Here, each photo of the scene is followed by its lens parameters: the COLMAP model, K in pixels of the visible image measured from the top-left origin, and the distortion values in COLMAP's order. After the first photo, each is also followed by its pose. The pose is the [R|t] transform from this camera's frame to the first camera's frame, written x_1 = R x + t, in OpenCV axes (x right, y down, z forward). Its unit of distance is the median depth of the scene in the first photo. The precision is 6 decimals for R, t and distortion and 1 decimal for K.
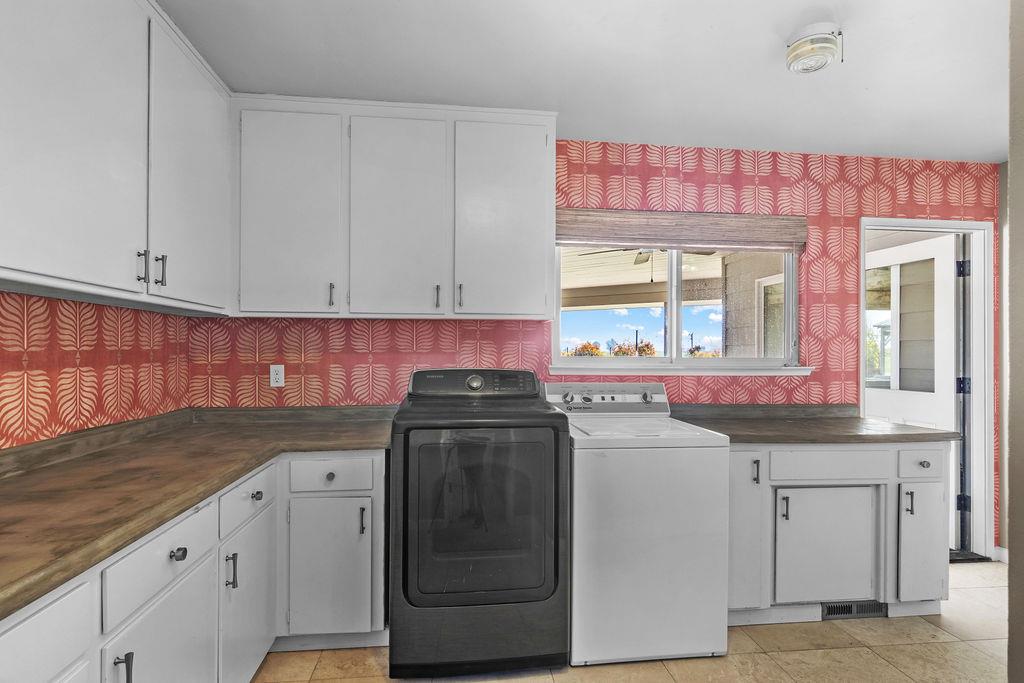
lens RADIAL K [[519.4, 0, 507.7], [0, 519.4, 347.3], [0, 0, 1]] dist [0.000519, -0.000040]
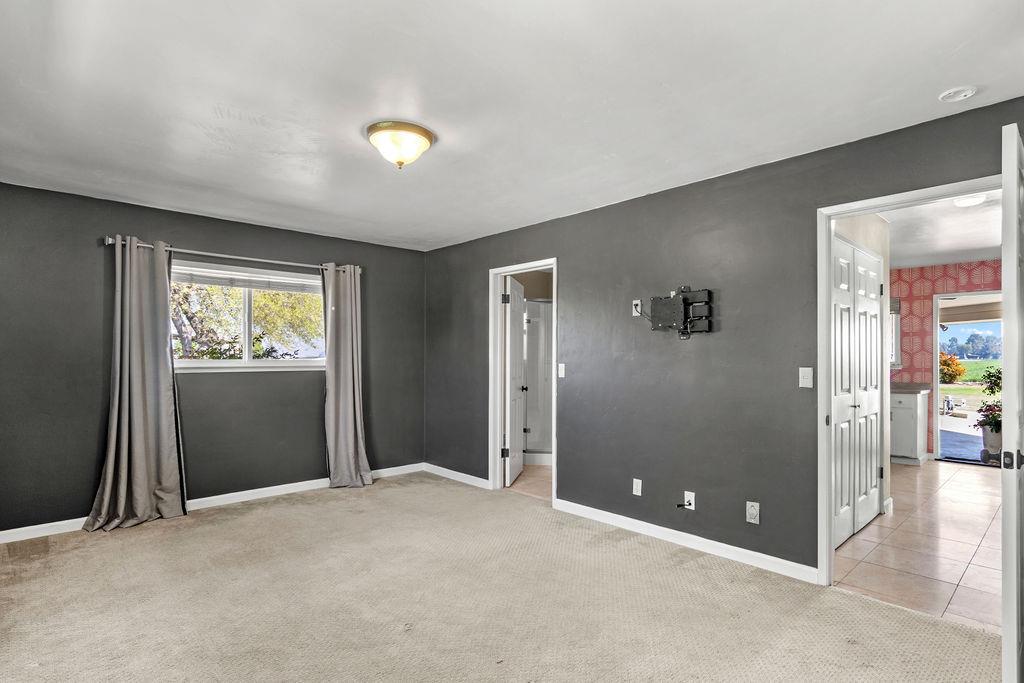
lens RADIAL K [[519.4, 0, 509.7], [0, 519.4, 354.2], [0, 0, 1]] dist [0.000519, -0.000040]
pose [[0.589144, -0.010709, -0.807957, 1.395725], [0.007844, 0.999941, -0.007534, -0.007299], [0.807990, -0.001899, 0.589193, -1.663575]]
